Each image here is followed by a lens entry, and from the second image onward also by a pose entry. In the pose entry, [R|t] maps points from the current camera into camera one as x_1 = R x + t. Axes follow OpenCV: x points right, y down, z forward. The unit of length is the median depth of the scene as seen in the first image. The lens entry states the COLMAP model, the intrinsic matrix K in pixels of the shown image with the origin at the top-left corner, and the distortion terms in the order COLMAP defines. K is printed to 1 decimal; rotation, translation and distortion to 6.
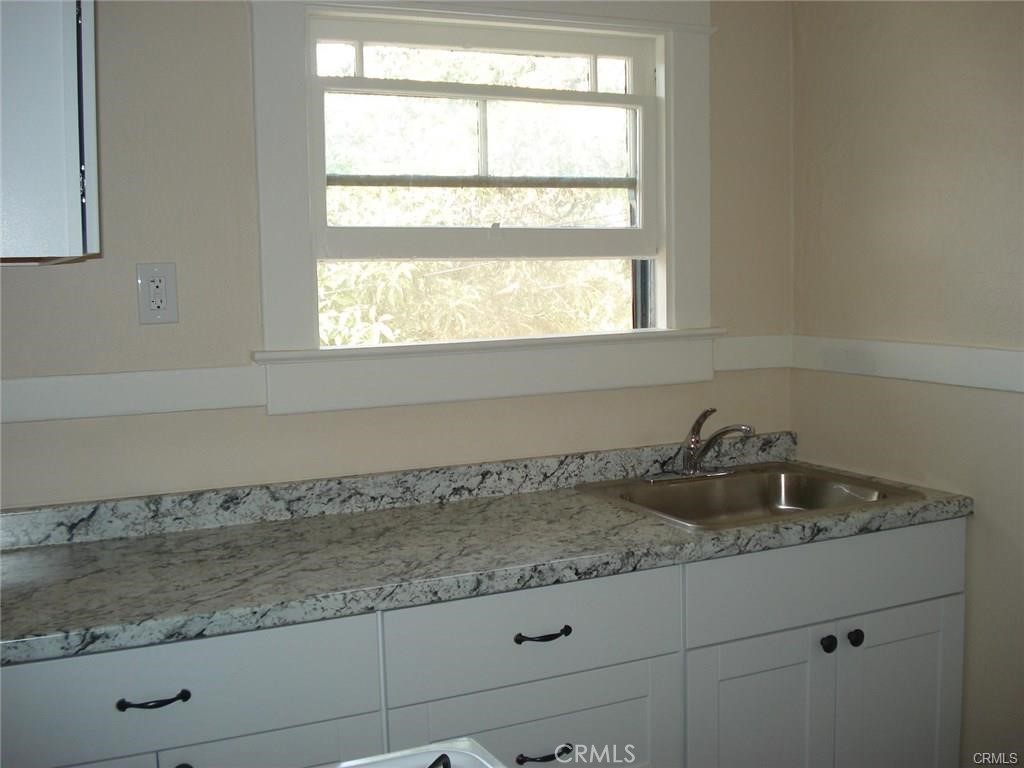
lens RADIAL K [[1170.1, 0, 512.0], [0, 1170.1, 384.0], [0, 0, 1]] dist [-0.081332, -0.041231]
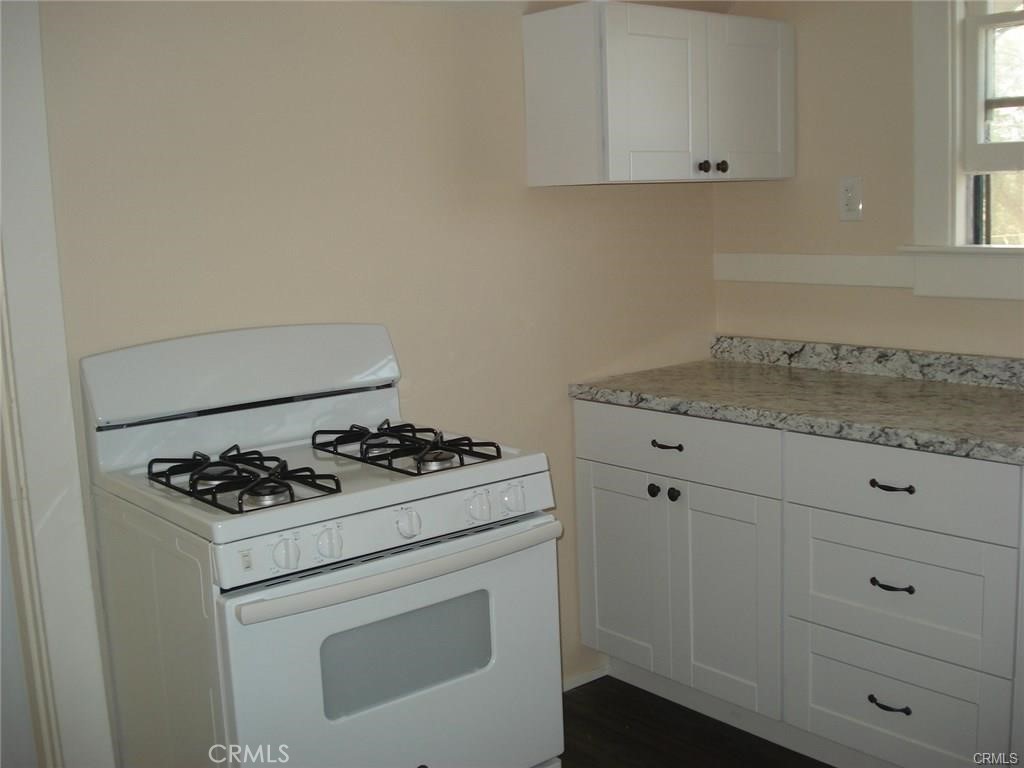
lens RADIAL K [[1170.1, 0, 512.0], [0, 1170.1, 384.0], [0, 0, 1]] dist [-0.081332, -0.041231]
pose [[0.211828, 0.158860, -0.964309, 0.977158], [-0.057598, 0.987015, 0.149948, -0.044675], [0.975608, 0.023779, 0.218227, 0.306436]]
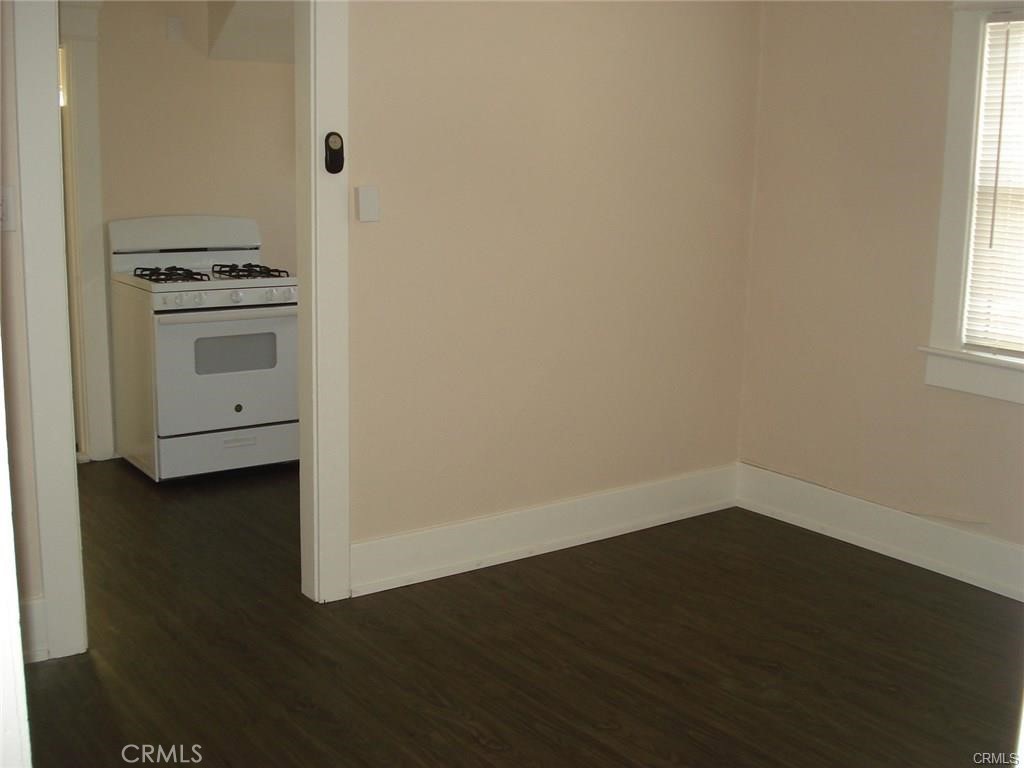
lens RADIAL K [[1170.1, 0, 512.0], [0, 1170.1, 384.0], [0, 0, 1]] dist [-0.081332, -0.041231]
pose [[0.143151, 0.182294, -0.972767, 2.559418], [-0.119599, 0.978874, 0.165839, -0.050994], [0.982448, 0.092602, 0.161929, 0.658396]]
